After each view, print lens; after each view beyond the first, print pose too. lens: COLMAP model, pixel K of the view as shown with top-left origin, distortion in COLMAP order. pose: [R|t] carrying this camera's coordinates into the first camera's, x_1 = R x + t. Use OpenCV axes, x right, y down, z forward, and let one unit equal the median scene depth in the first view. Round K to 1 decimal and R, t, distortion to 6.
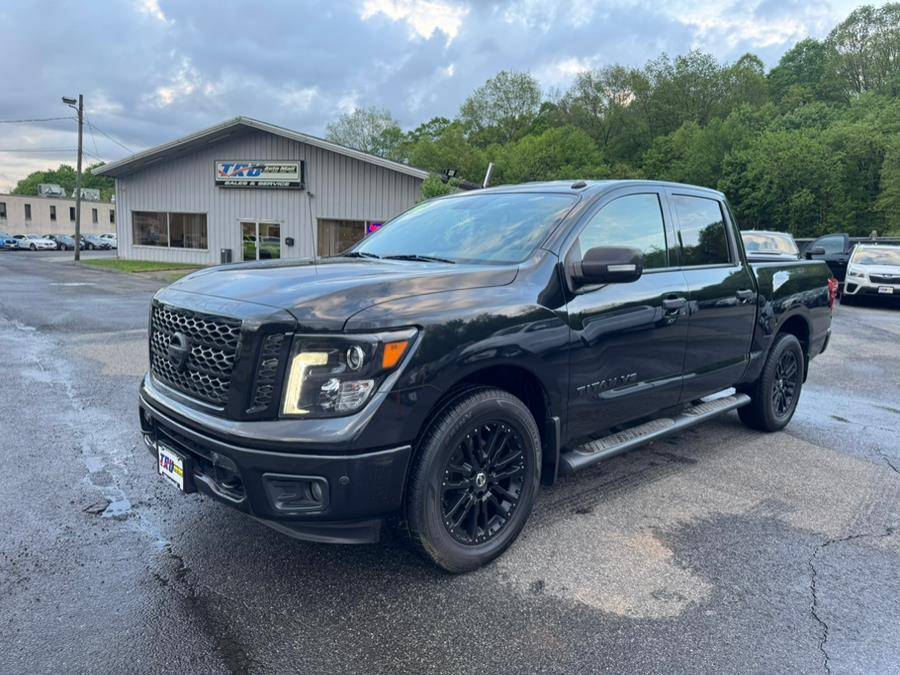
lens RADIAL K [[632.4, 0, 446.5], [0, 632.4, 354.9], [0, 0, 1]] dist [0.049128, -0.072659]
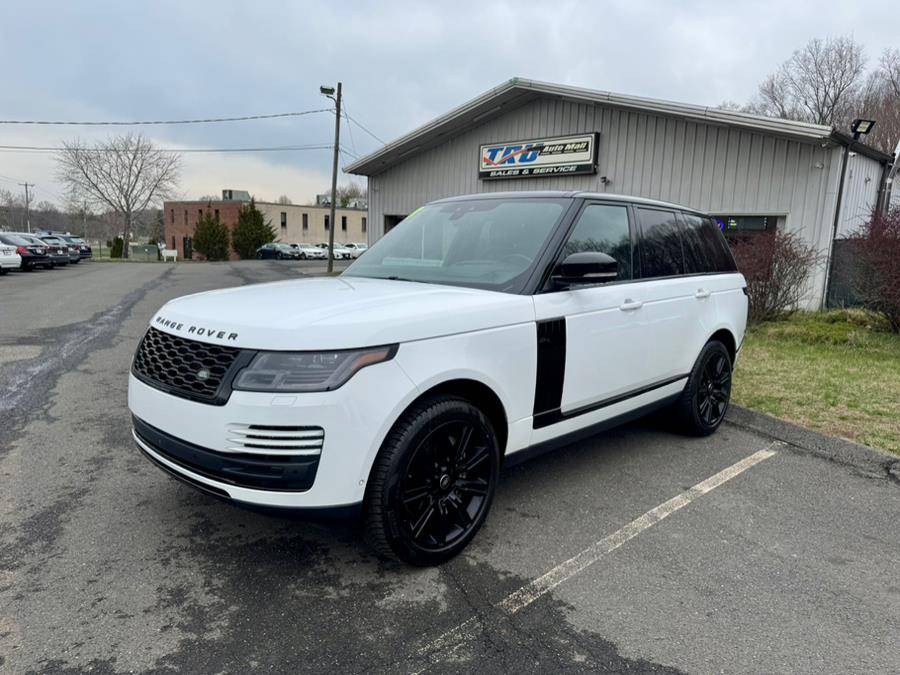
lens RADIAL K [[632.3, 0, 452.8], [0, 632.3, 354.4], [0, 0, 1]] dist [0.052486, -0.079960]
pose [[0.929563, 0.053138, -0.364814, -0.100648], [-0.056333, 0.998410, 0.001889, -0.051952], [0.364334, 0.018795, 0.931079, 0.278490]]
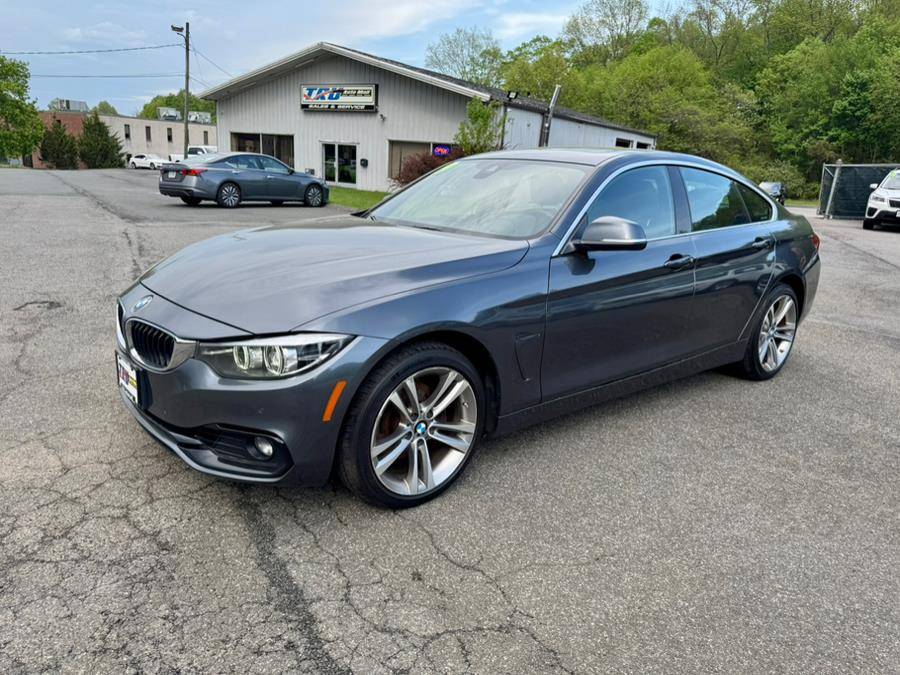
lens RADIAL K [[632.4, 0, 446.5], [0, 632.4, 354.9], [0, 0, 1]] dist [0.049128, -0.072659]
pose [[0.987129, 0.058200, -0.148959, 0.070976], [-0.041861, 0.992987, 0.110565, 0.022037], [0.154349, -0.102907, 0.982643, -0.077263]]
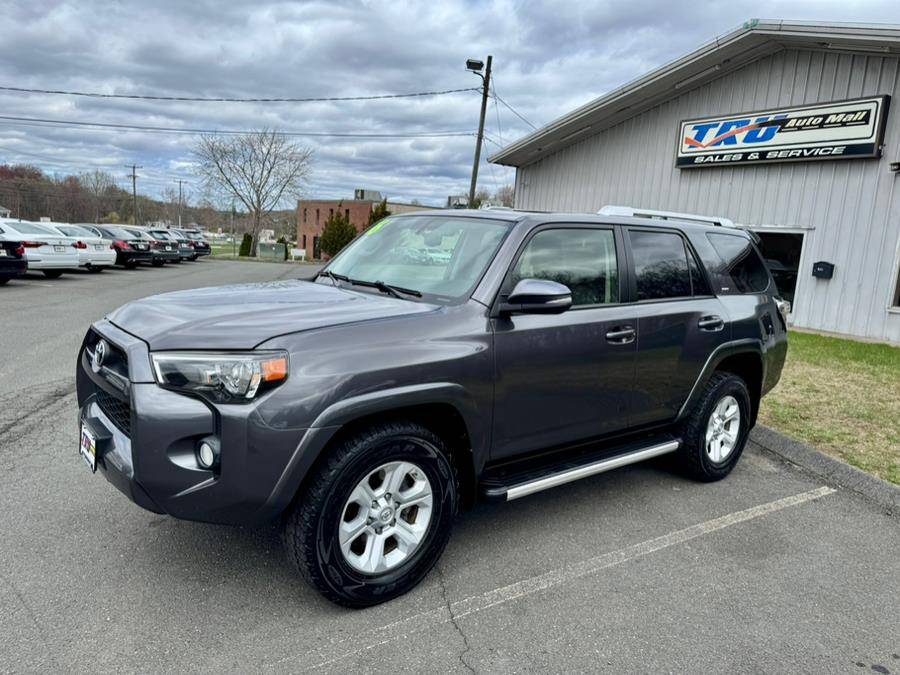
lens RADIAL K [[633.9, 0, 452.5], [0, 633.9, 352.1], [0, 0, 1]] dist [0.040527, -0.055757]
pose [[0.840773, 0.106332, -0.530843, -0.214134], [-0.121510, 0.992570, 0.006365, -0.083356], [0.527576, 0.059152, 0.847446, 0.432845]]
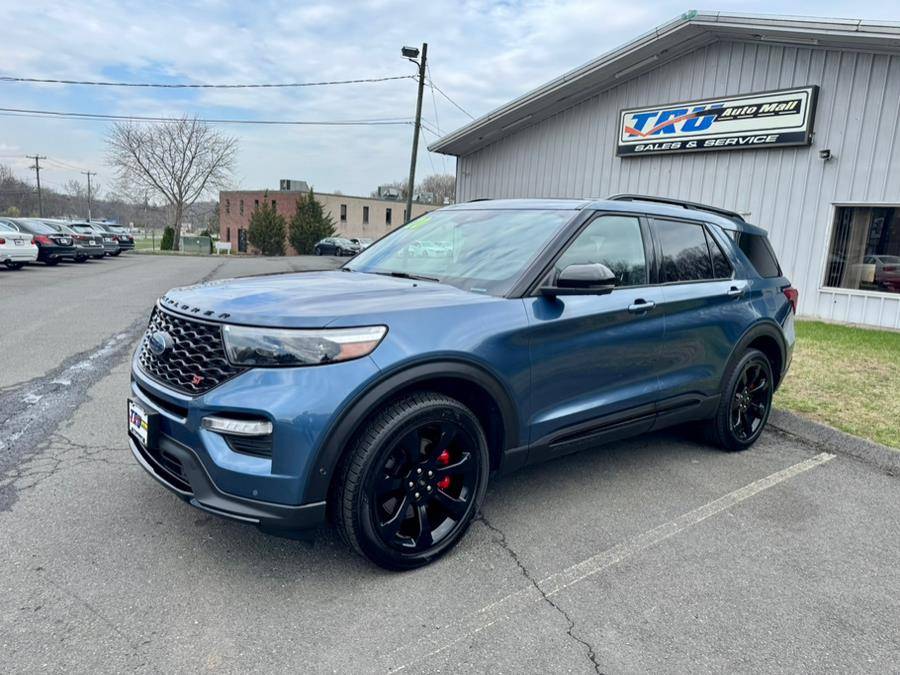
lens RADIAL K [[632.4, 0, 446.5], [0, 632.4, 354.9], [0, 0, 1]] dist [0.049128, -0.072659]
pose [[0.894237, 0.087123, -0.439033, -0.233741], [-0.090541, 0.995805, 0.013195, -0.079420], [0.438341, 0.027951, 0.898374, 0.423429]]
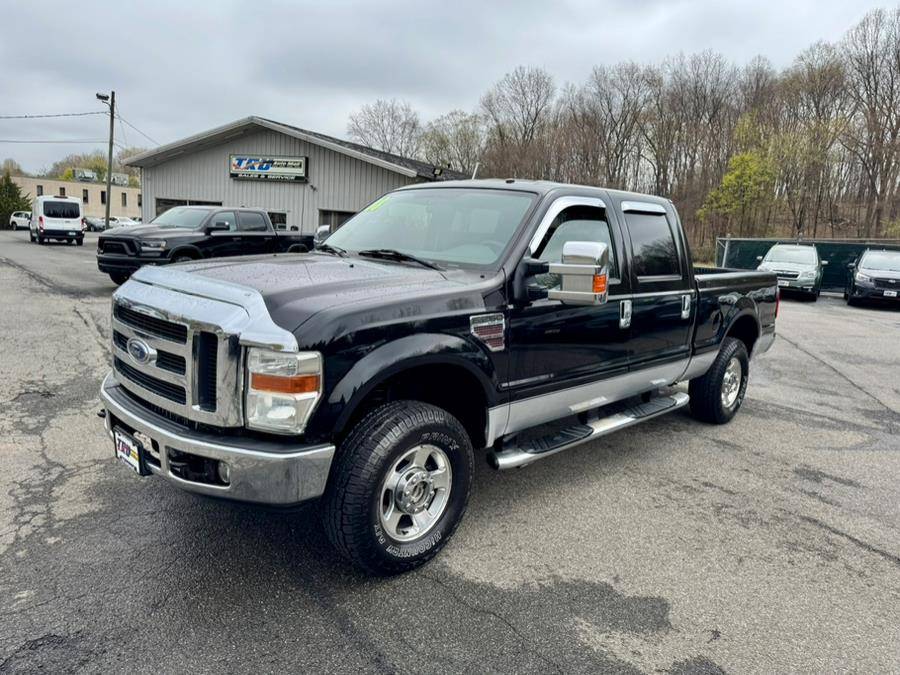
lens RADIAL K [[632.4, 0, 446.5], [0, 632.4, 354.9], [0, 0, 1]] dist [0.049128, -0.072659]
pose [[0.998999, 0.030254, -0.032954, 0.060947], [-0.029712, 0.999417, 0.016808, 0.013895], [0.033444, -0.015812, 0.999316, -0.103489]]
